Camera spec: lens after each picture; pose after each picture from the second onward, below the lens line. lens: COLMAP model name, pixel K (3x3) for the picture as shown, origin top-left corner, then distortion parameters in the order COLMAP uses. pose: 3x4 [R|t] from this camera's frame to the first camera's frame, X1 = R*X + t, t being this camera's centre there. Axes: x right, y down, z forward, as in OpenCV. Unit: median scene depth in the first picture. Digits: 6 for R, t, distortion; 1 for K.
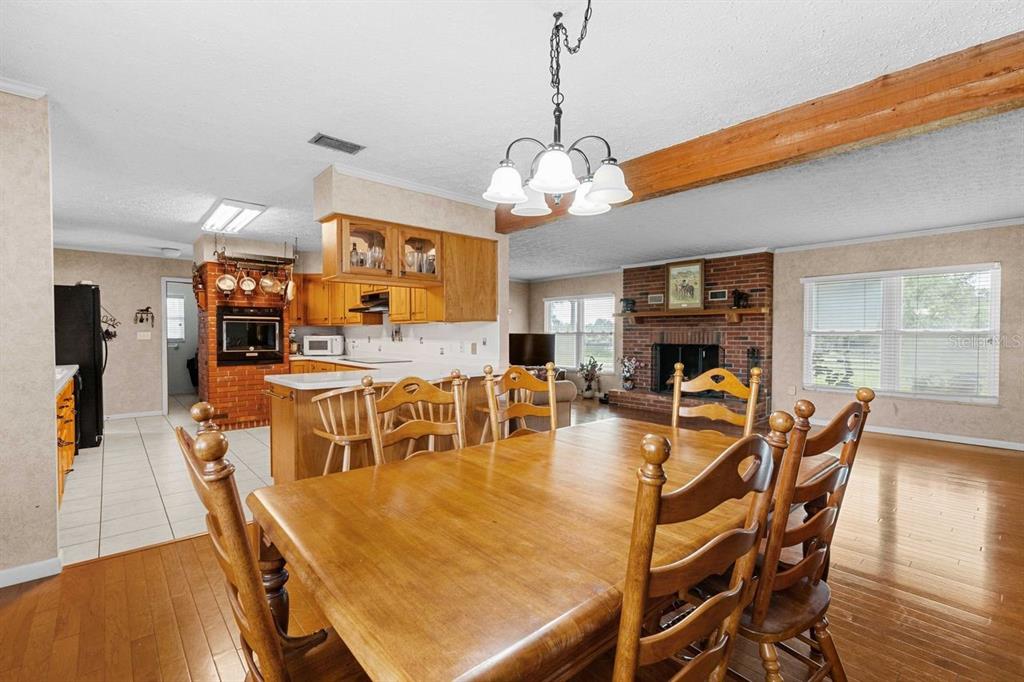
lens RADIAL K [[453.8, 0, 512.0], [0, 453.8, 341.0], [0, 0, 1]] dist [-0.001419, -0.000273]
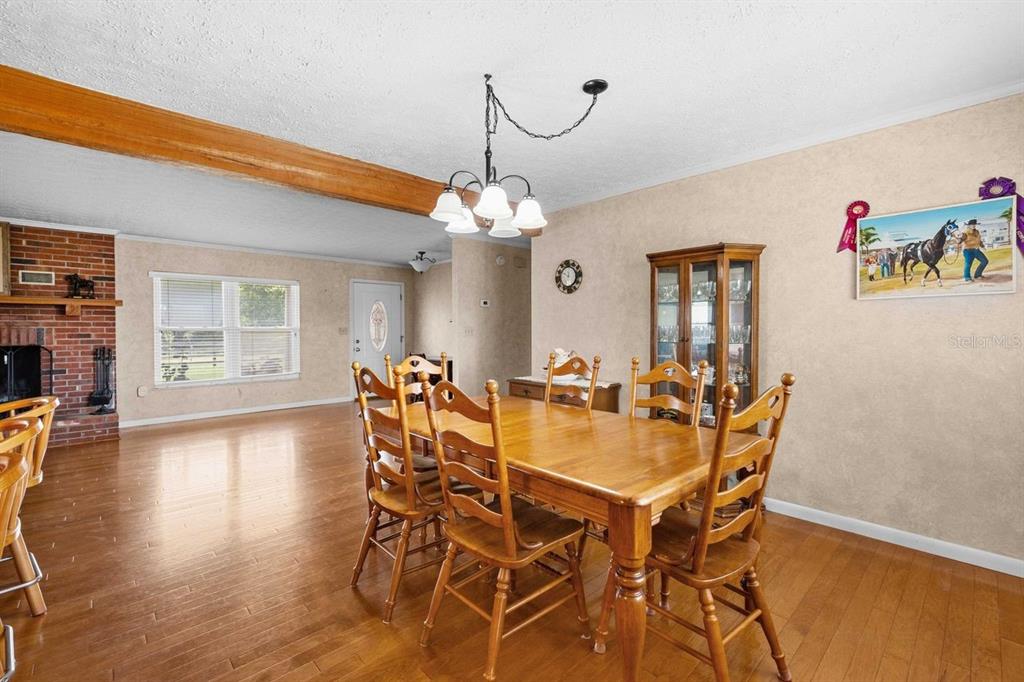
lens RADIAL K [[450.5, 0, 511.8], [0, 450.5, 337.7], [0, 0, 1]] dist [-0.000260, -0.000020]
pose [[-0.025962, -0.019471, 0.999473, -0.325848], [0.017570, 0.999647, 0.019931, -0.005713], [-0.999509, 0.018078, -0.025610, 0.275654]]
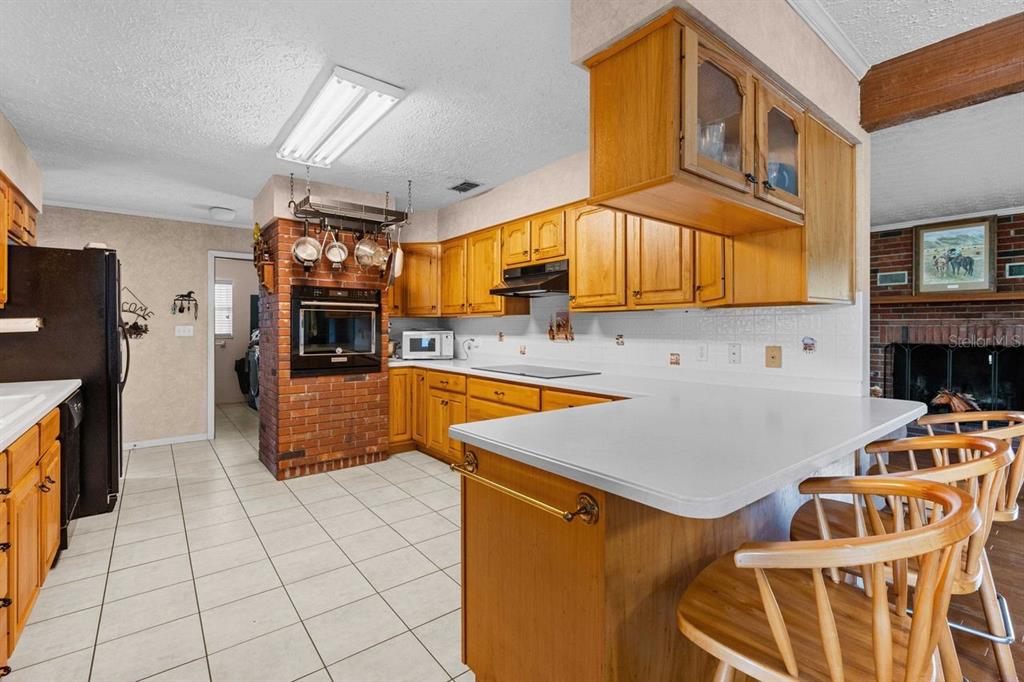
lens RADIAL K [[458.4, 0, 510.6], [0, 458.4, 328.0], [0, 0, 1]] dist [0.000135, -0.000481]
pose [[0.998007, 0.001000, -0.063096, -0.266168], [-0.002093, 0.999849, -0.017268, -0.005019], [0.063069, 0.017366, 0.997858, 0.327618]]
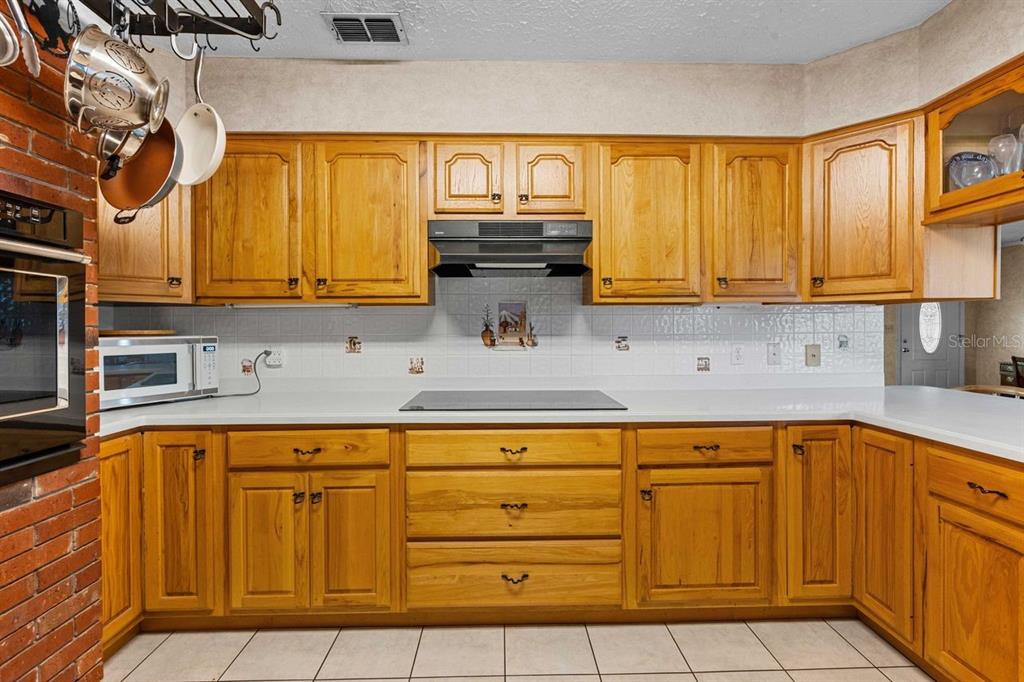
lens RADIAL K [[457.7, 0, 514.5], [0, 457.7, 335.6], [0, 0, 1]] dist [-0.000630, -0.000103]
pose [[0.643761, -0.013085, 0.765115, -0.533914], [0.017424, 0.999845, 0.002439, -0.009797], [-0.765028, 0.011762, 0.643889, 0.683793]]
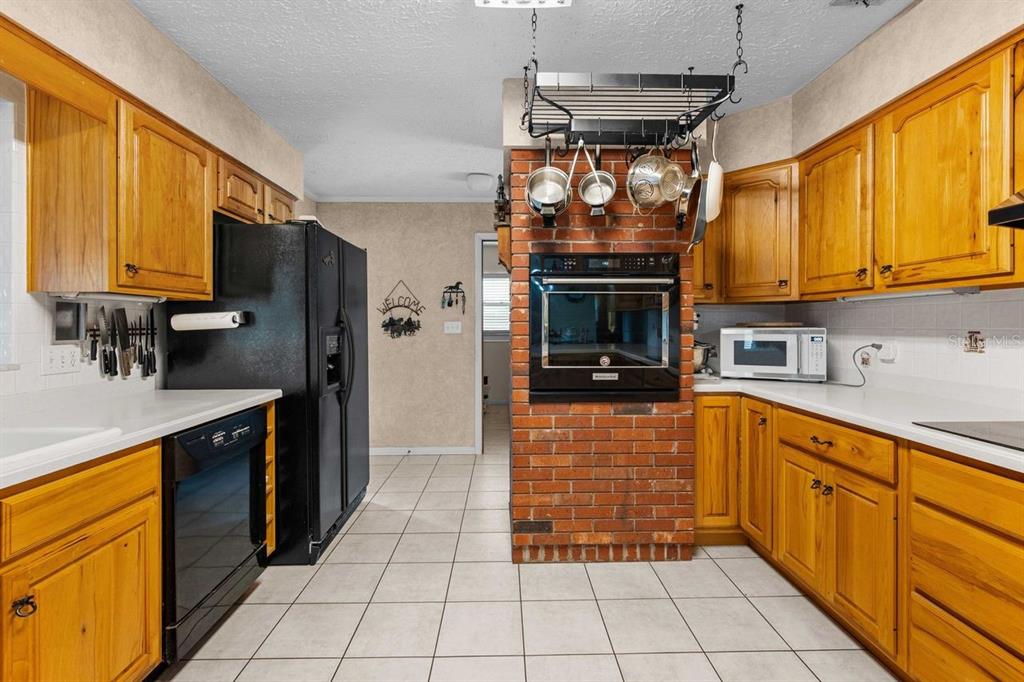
lens RADIAL K [[458.4, 0, 510.6], [0, 458.4, 328.0], [0, 0, 1]] dist [0.000135, -0.000481]
pose [[0.757141, 0.002228, -0.653248, -0.359565], [-0.008365, 0.999945, -0.006285, -0.007997], [0.653198, 0.010223, 0.757118, 0.616753]]
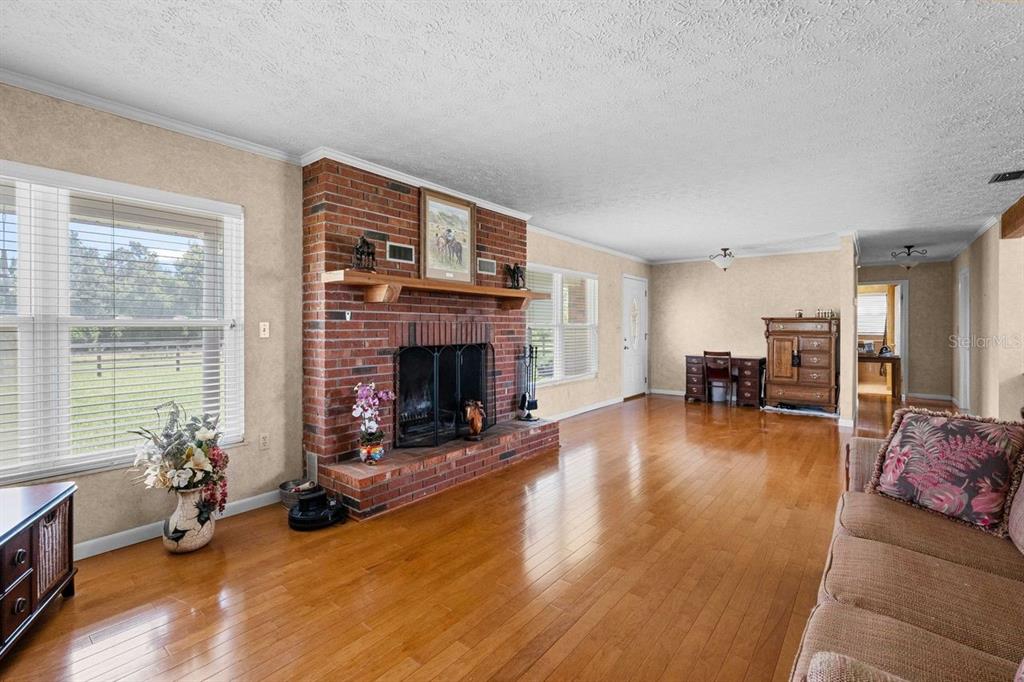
lens RADIAL K [[457.7, 0, 514.5], [0, 457.7, 335.6], [0, 0, 1]] dist [-0.000630, -0.000103]
pose [[-0.170625, -0.018369, 0.985165, -0.217564], [0.013529, 0.999688, 0.020982, -0.017370], [-0.985243, 0.016908, -0.170324, 1.178110]]
